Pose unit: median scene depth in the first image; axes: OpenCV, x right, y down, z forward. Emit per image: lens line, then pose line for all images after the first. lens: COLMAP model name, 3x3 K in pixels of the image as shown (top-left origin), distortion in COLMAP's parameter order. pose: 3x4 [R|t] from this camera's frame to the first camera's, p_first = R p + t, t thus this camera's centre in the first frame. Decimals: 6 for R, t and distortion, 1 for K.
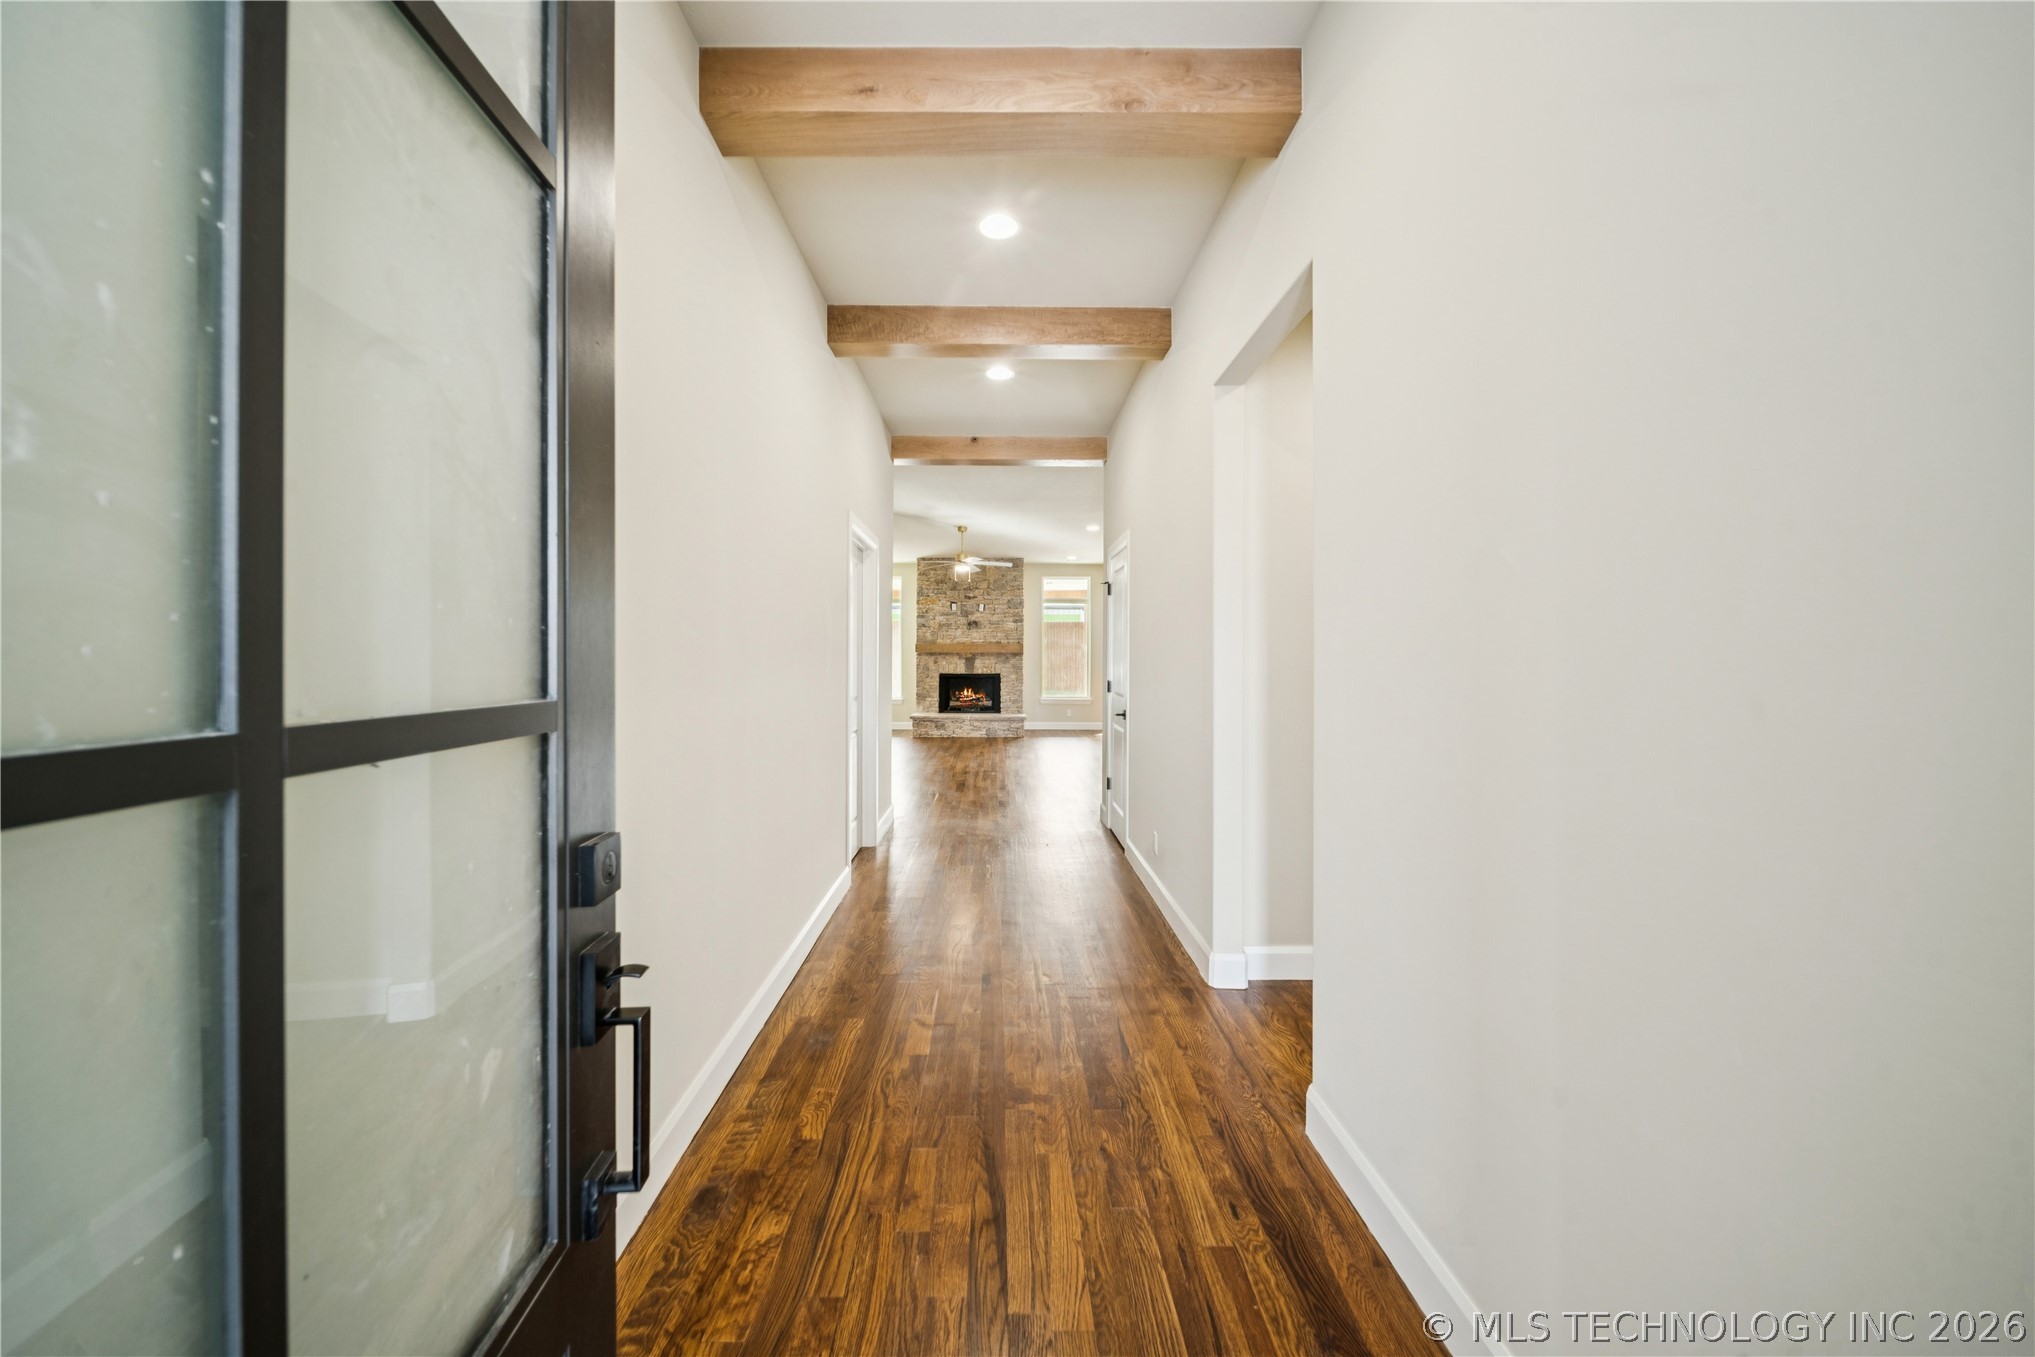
lens RADIAL K [[718.7, 0, 1003.5], [0, 718.7, 660.2], [0, 0, 1]] dist [-0.002489, -0.001462]
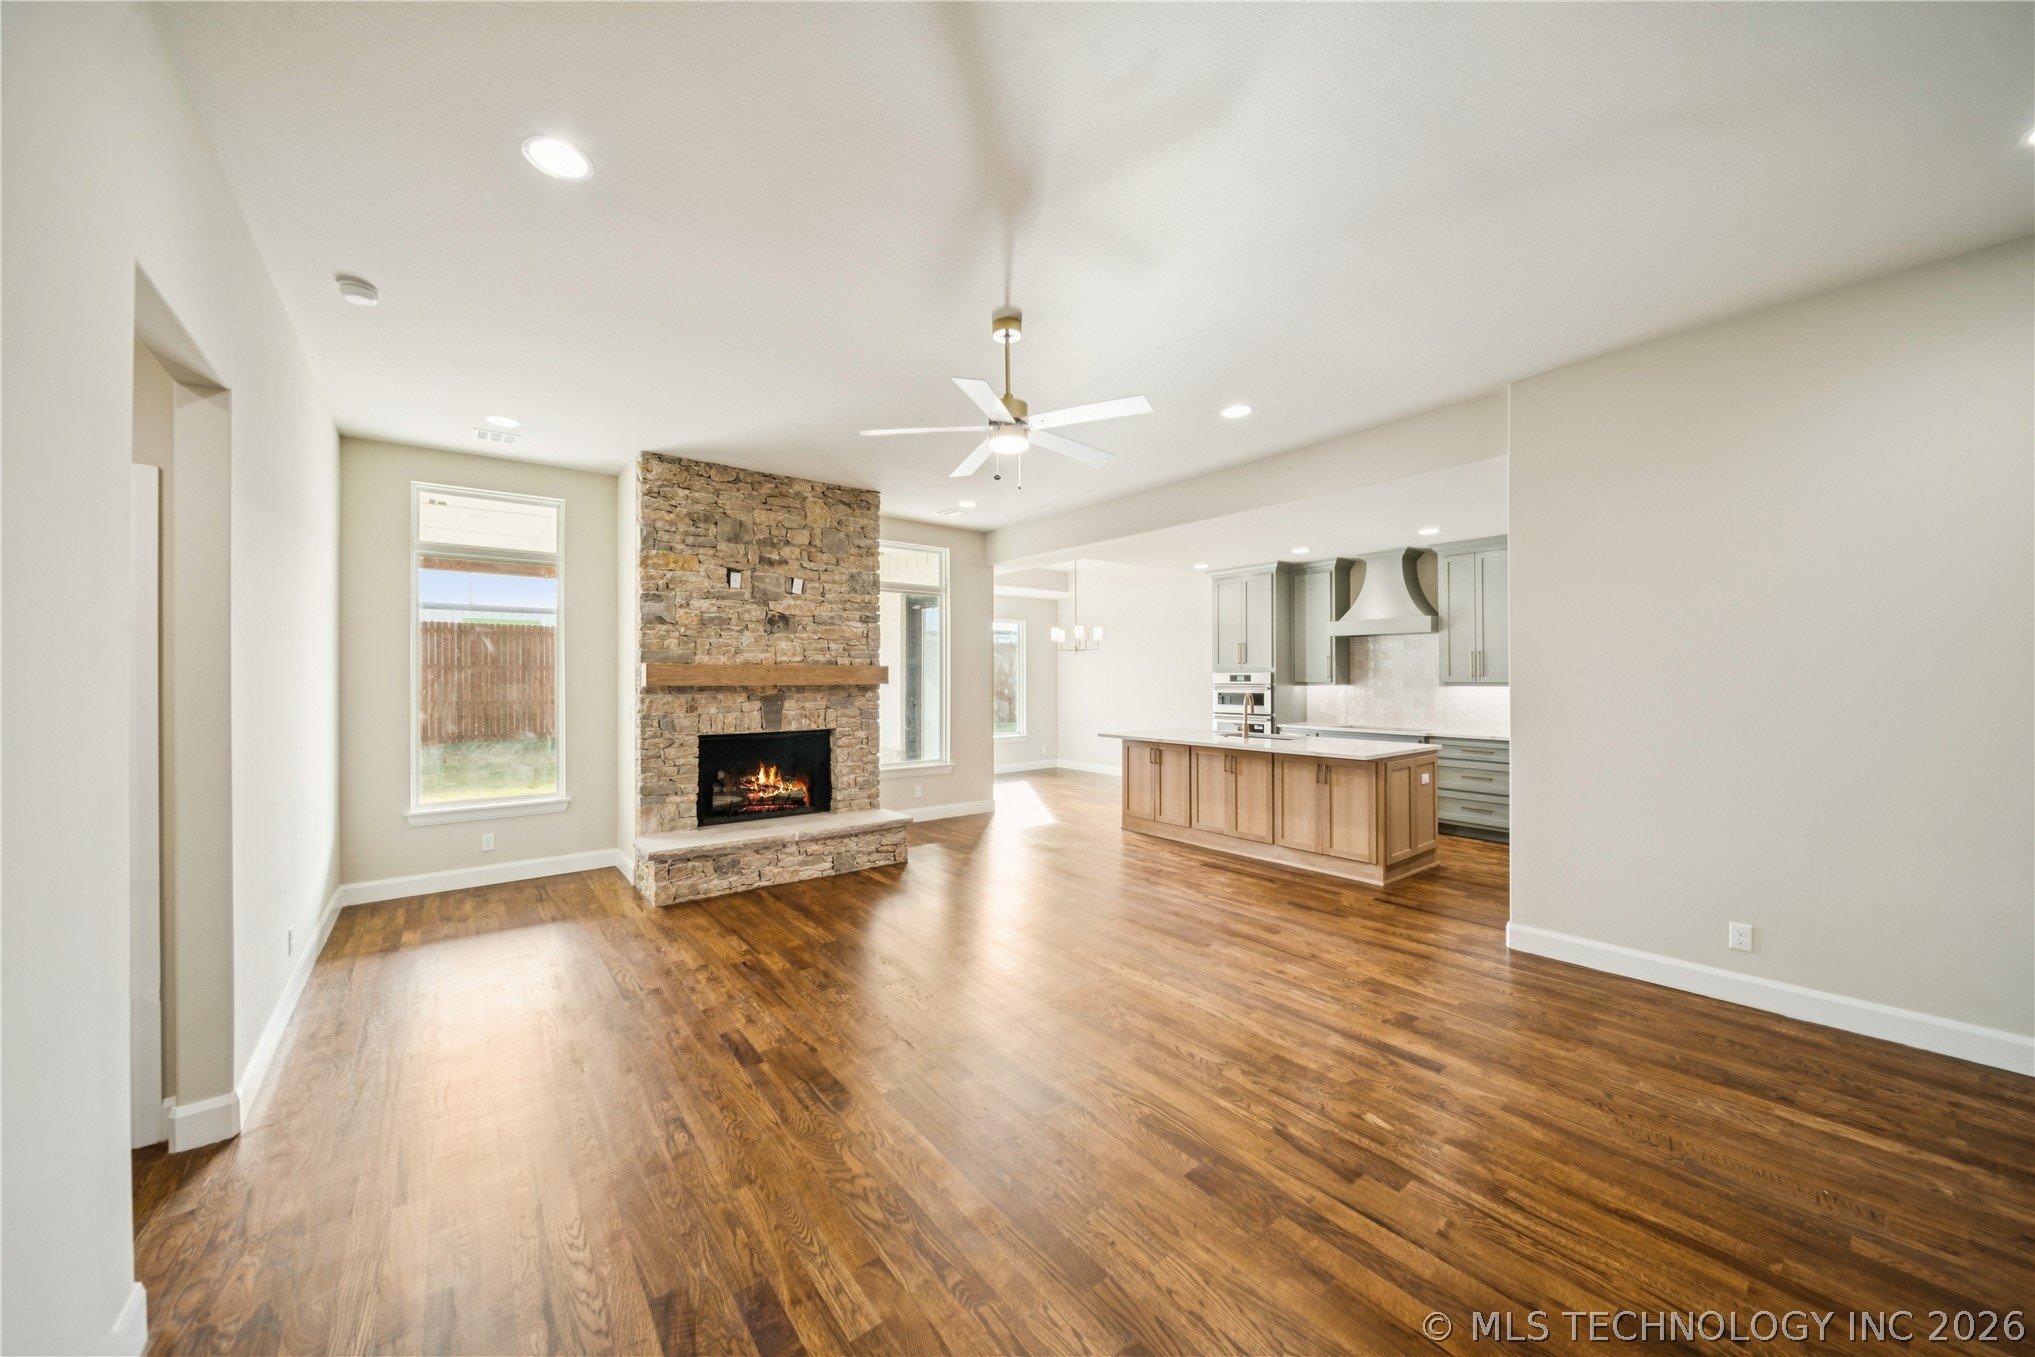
lens RADIAL K [[718.7, 0, 1000.0], [0, 718.7, 674.2], [0, 0, 1]] dist [-0.002489, -0.001462]
pose [[0.793154, 0.000431, 0.609021, -0.206270], [0.009525, 0.999869, -0.013113, -0.010143], [-0.608947, 0.016201, 0.793046, 0.559807]]
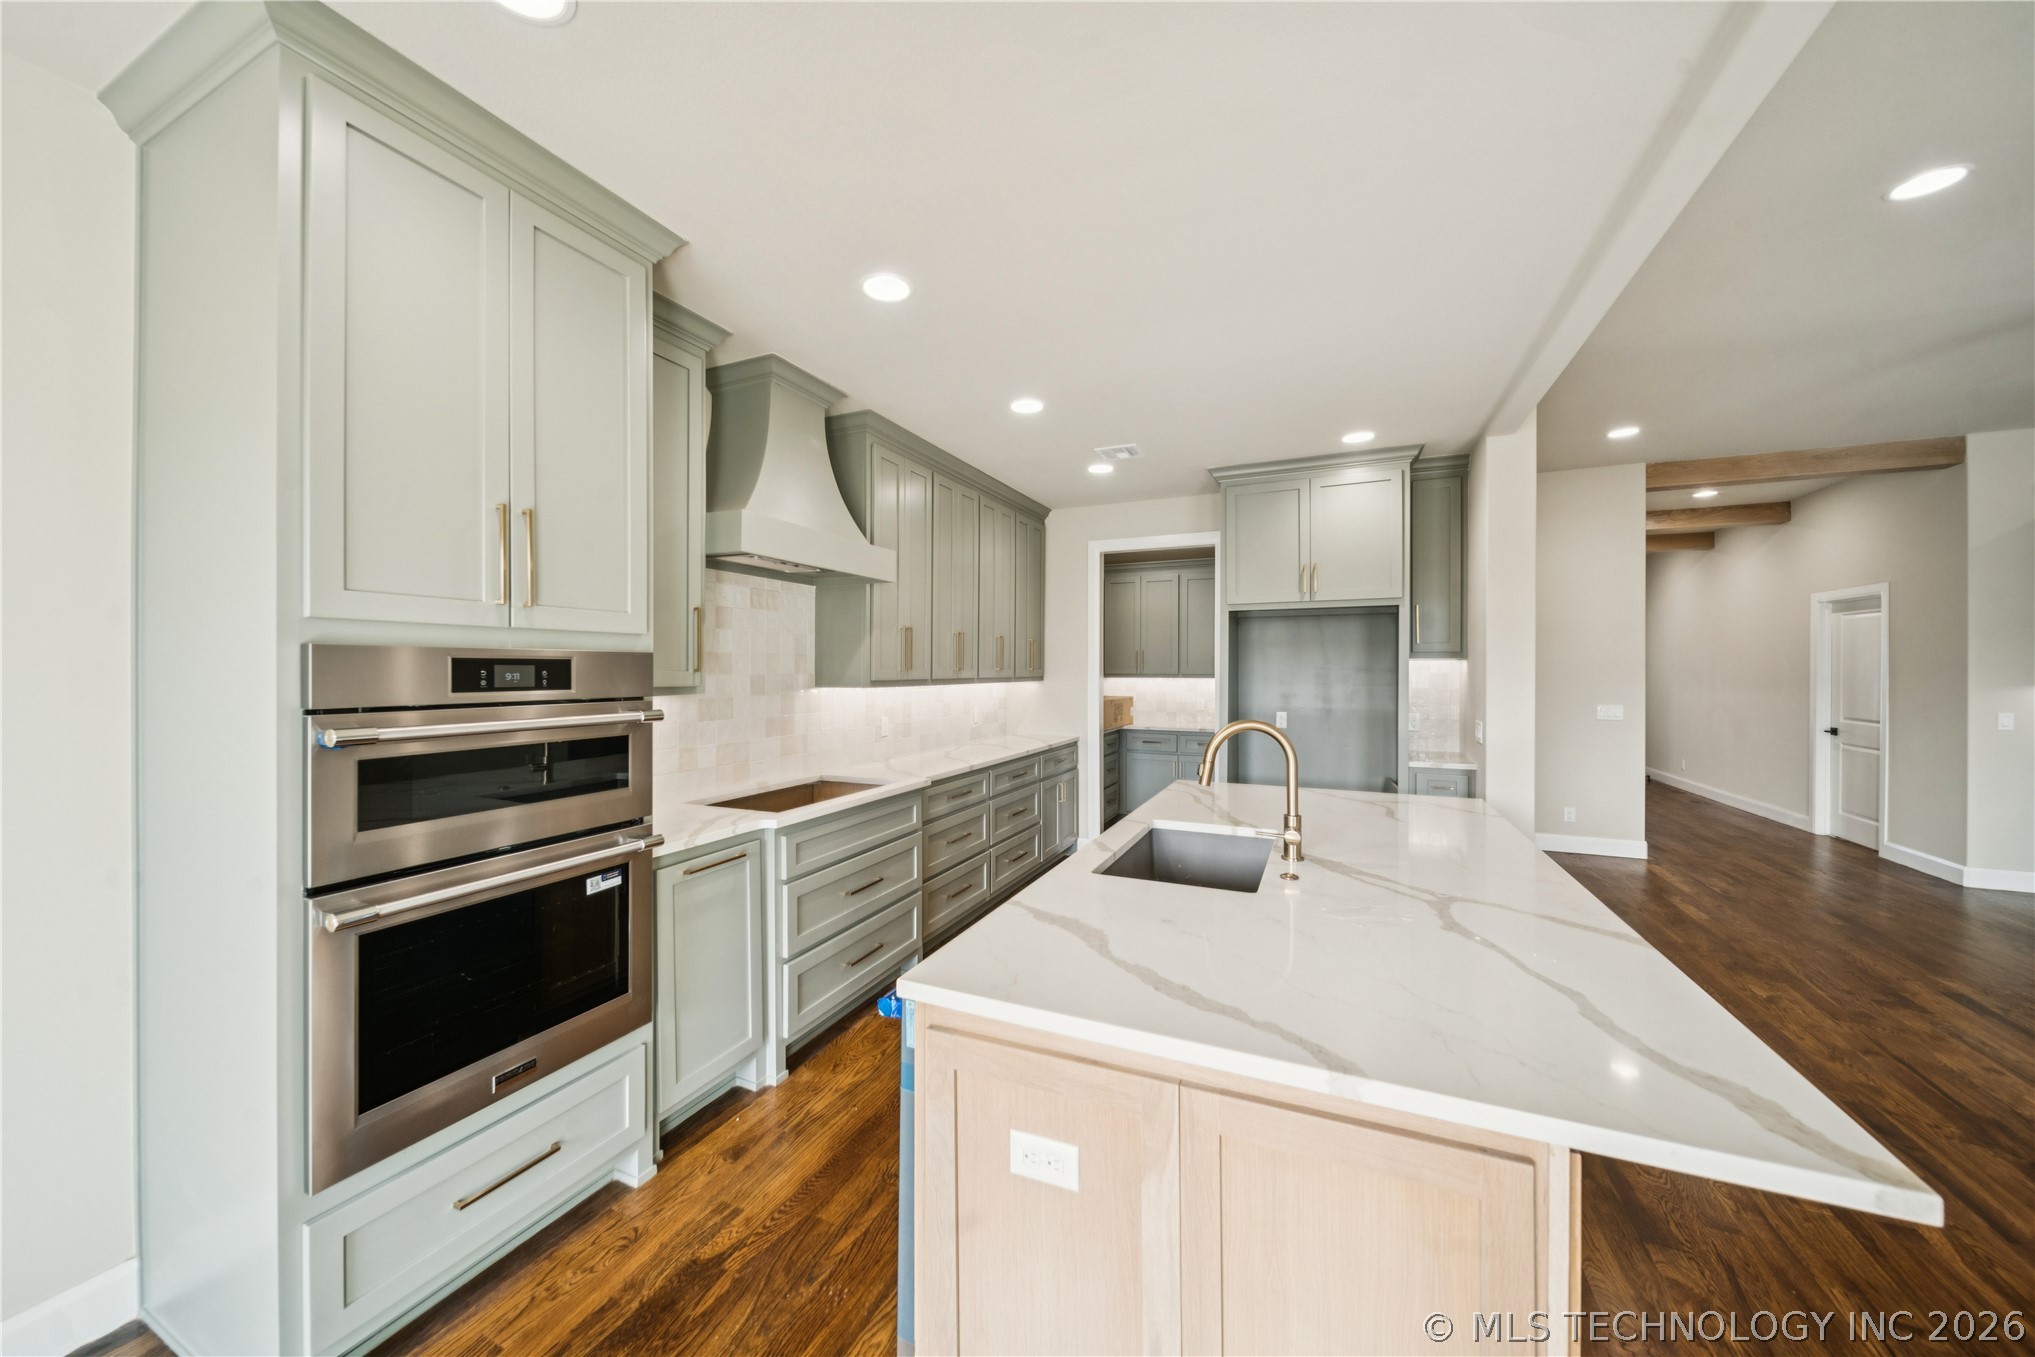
lens RADIAL K [[718.7, 0, 996.5], [0, 718.7, 671.8], [0, 0, 1]] dist [-0.002489, -0.001462]
pose [[-0.901317, -0.004292, 0.433139, 0.230556], [0.002476, 0.999884, 0.015060, -0.015372], [-0.433153, 0.014646, -0.901201, 1.033126]]
